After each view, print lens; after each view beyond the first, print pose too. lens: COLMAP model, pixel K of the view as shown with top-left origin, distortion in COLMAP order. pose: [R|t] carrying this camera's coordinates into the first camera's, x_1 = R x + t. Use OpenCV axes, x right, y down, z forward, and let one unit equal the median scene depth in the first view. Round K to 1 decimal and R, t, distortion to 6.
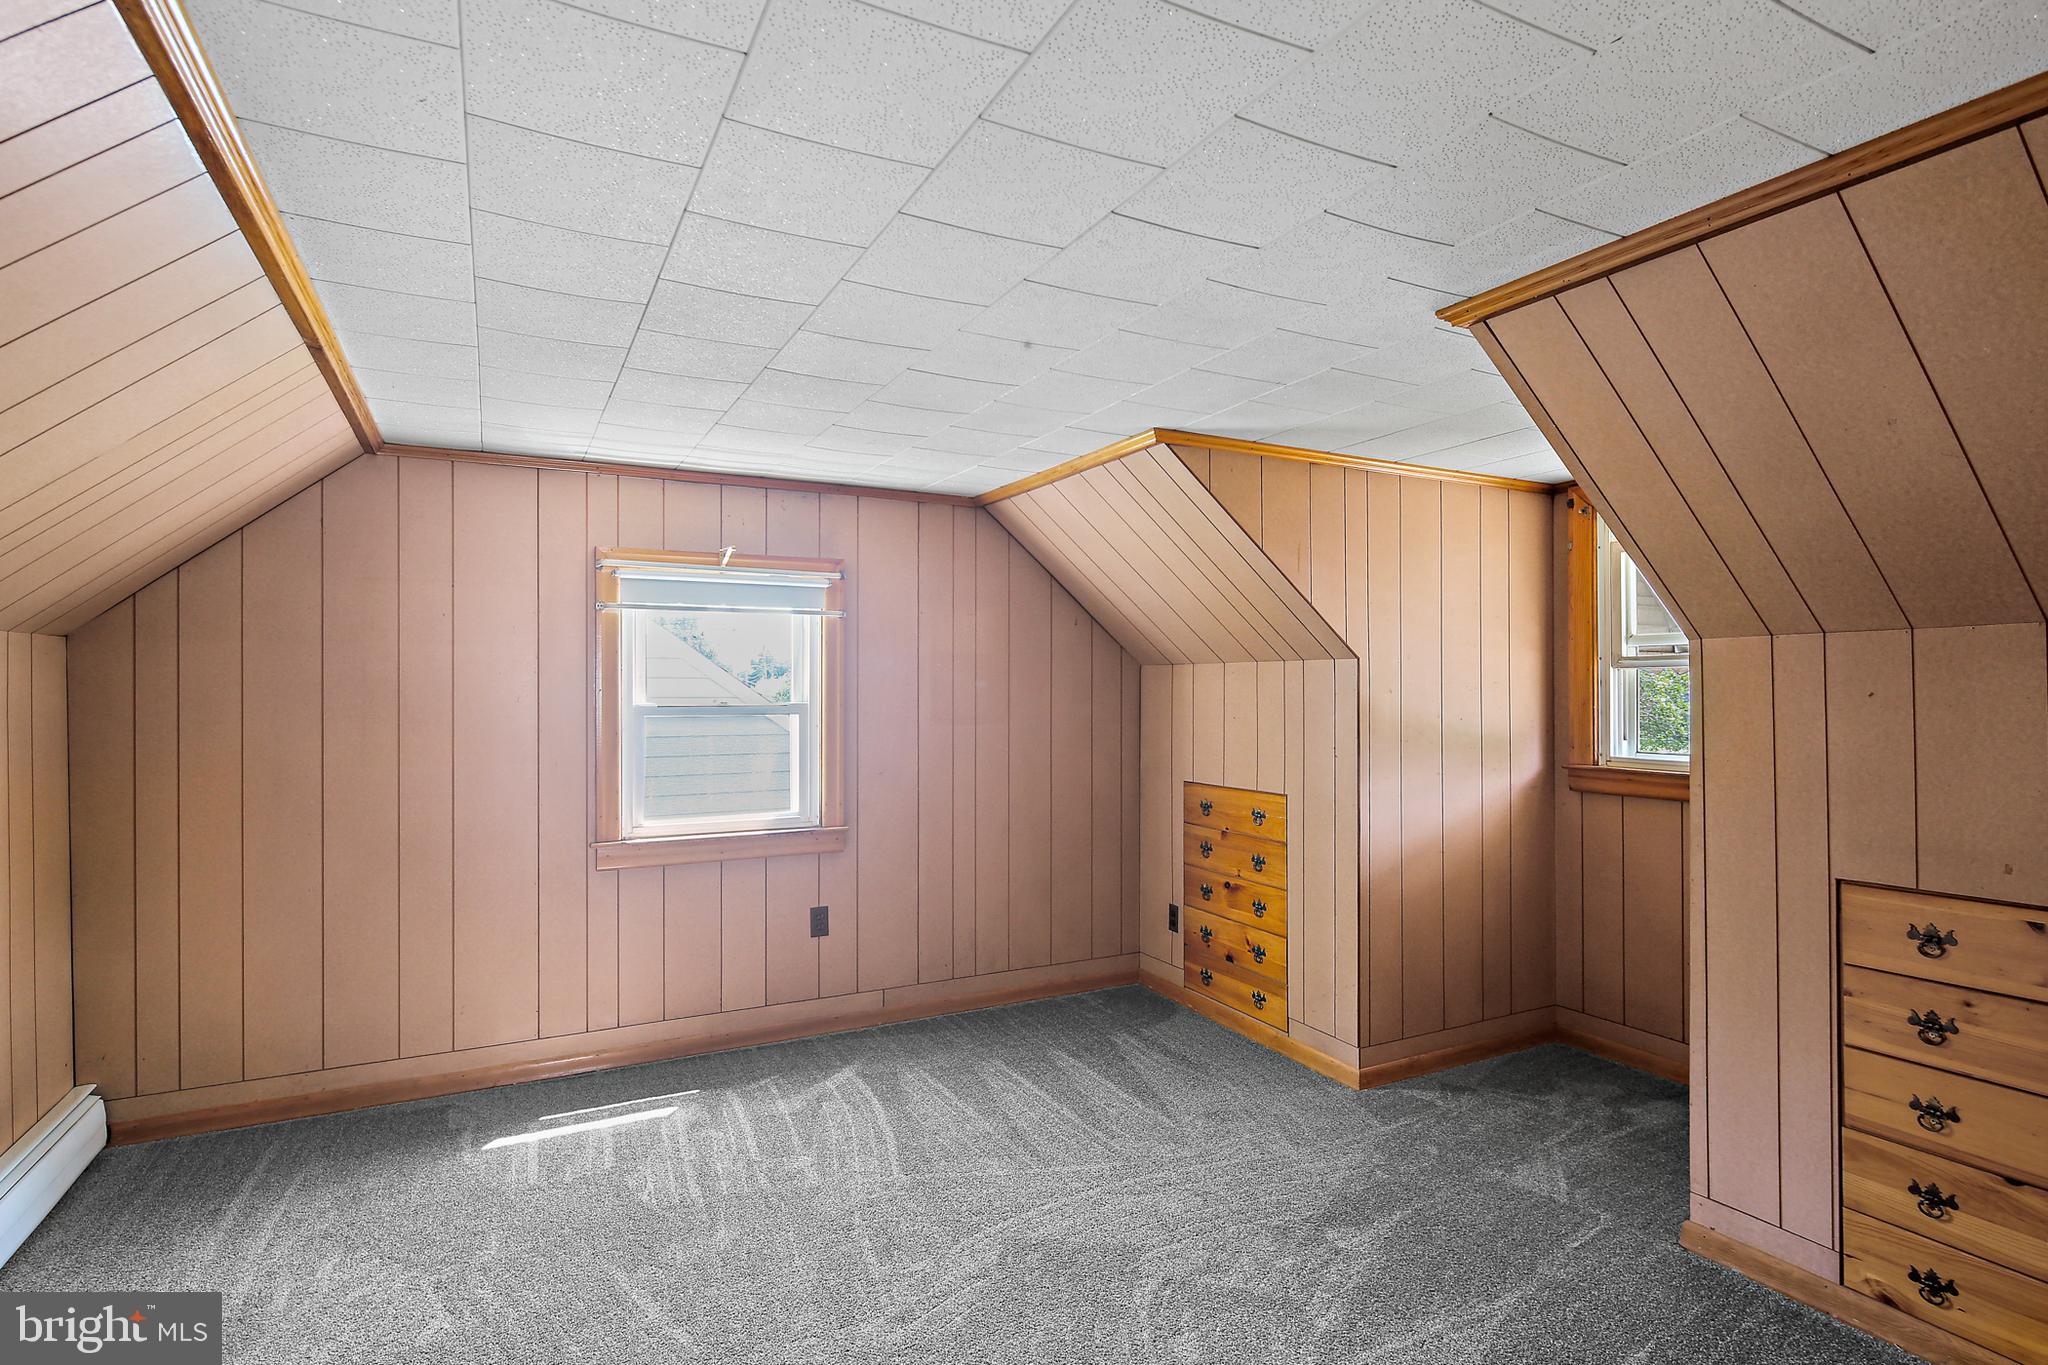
lens RADIAL K [[994.6, 0, 1021.2], [0, 994.6, 714.5], [0, 0, 1]] dist [0.000287, -0.000767]
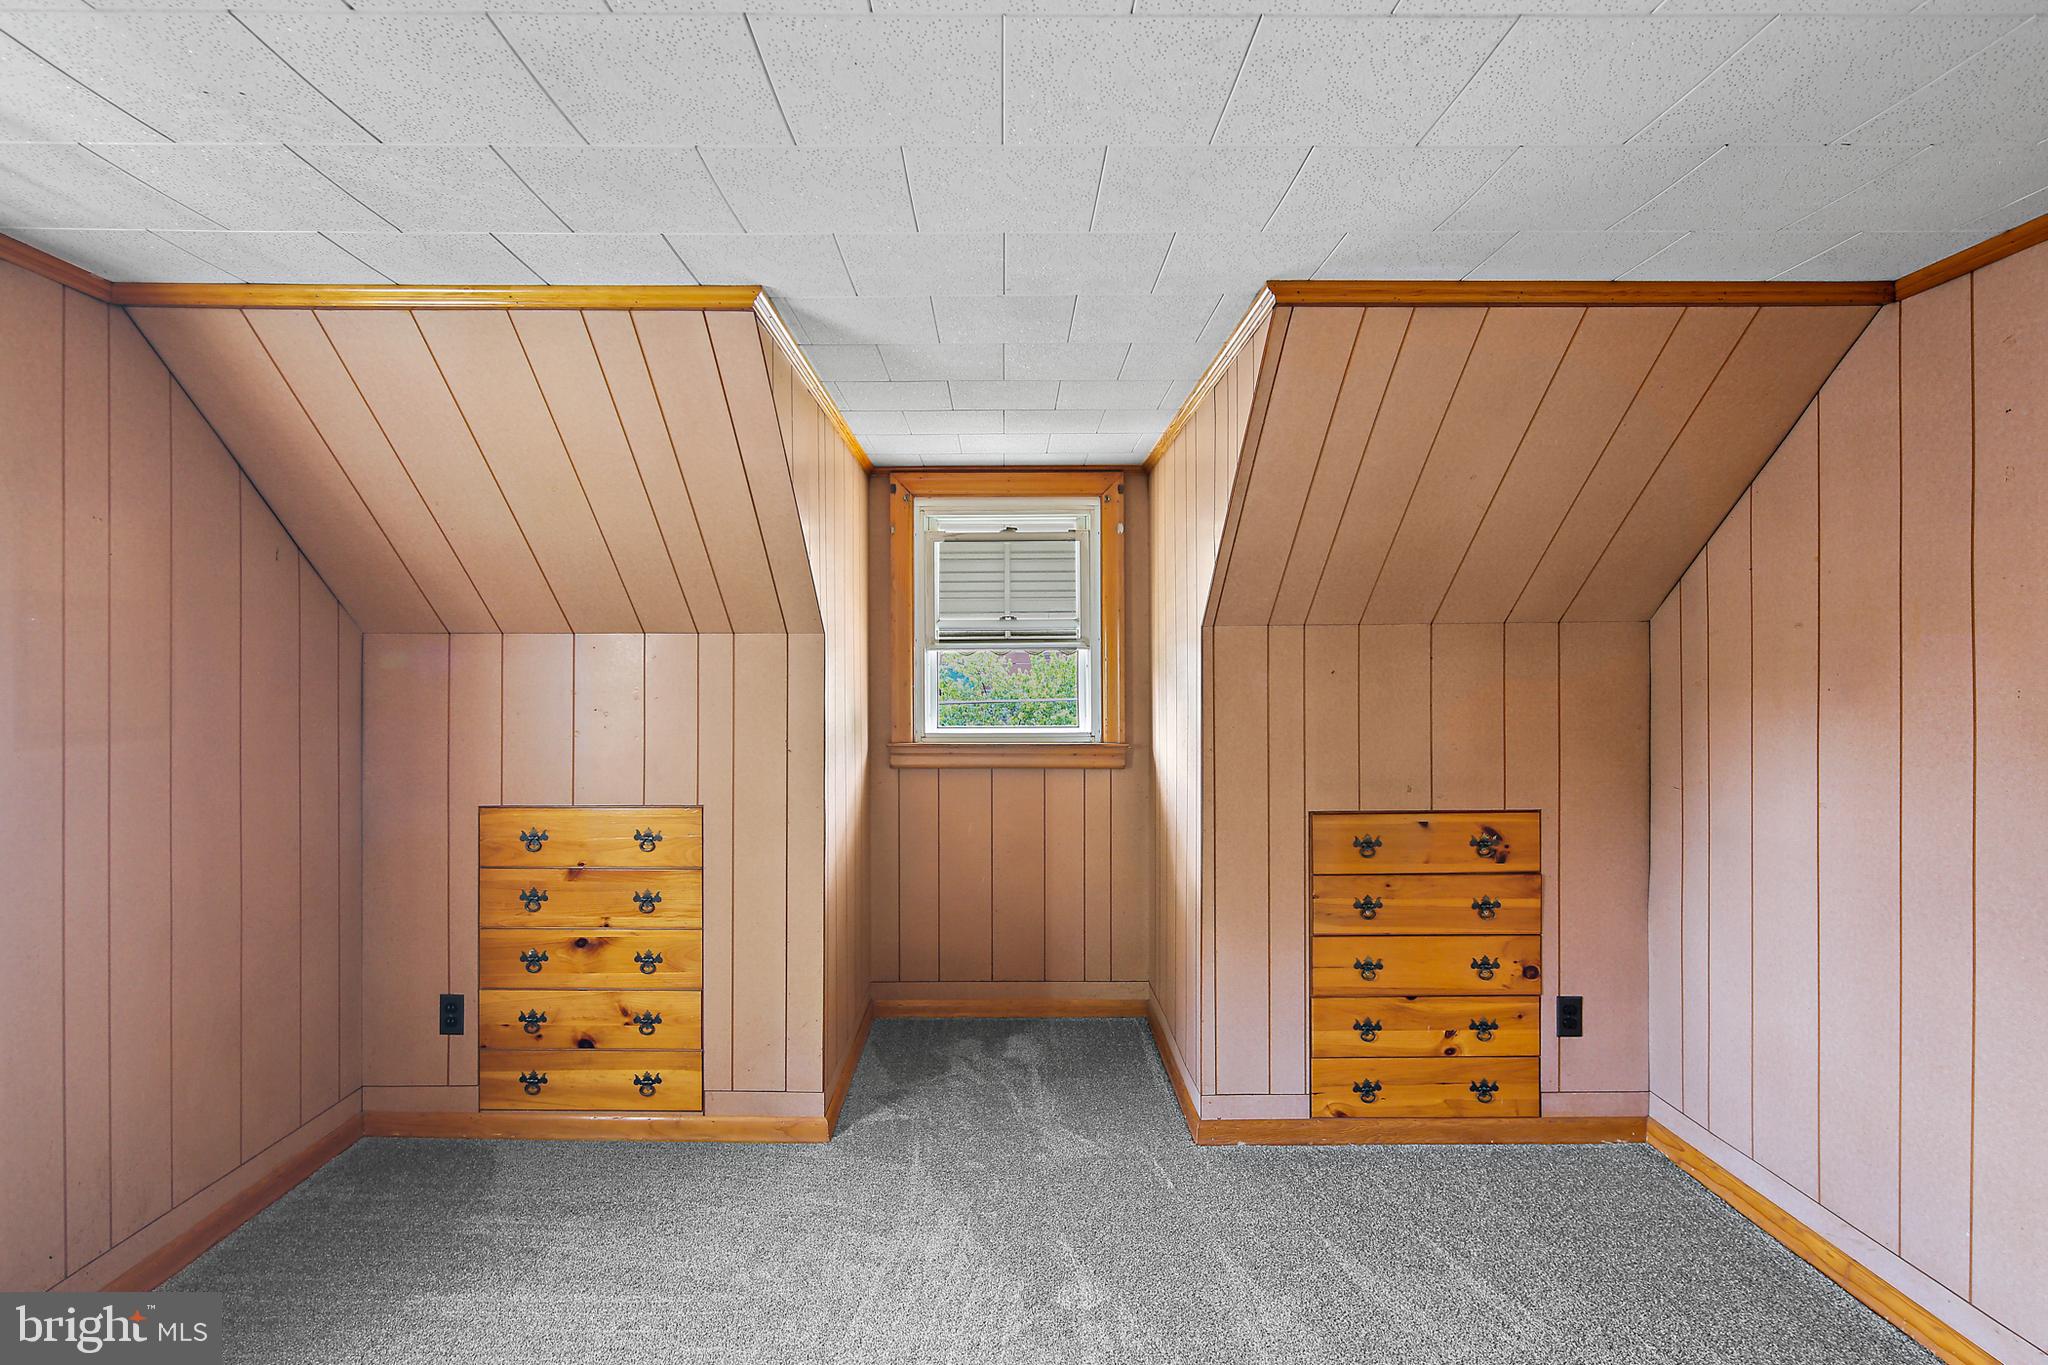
lens RADIAL K [[1006.1, 0, 995.2], [0, 1006.1, 685.7], [0, 0, 1]] dist [0.010669, -0.007577]
pose [[0.471964, -0.016946, 0.881455, -0.319364], [0.026097, 0.999646, 0.005246, -0.011631], [-0.881231, 0.020527, 0.472239, 0.423077]]
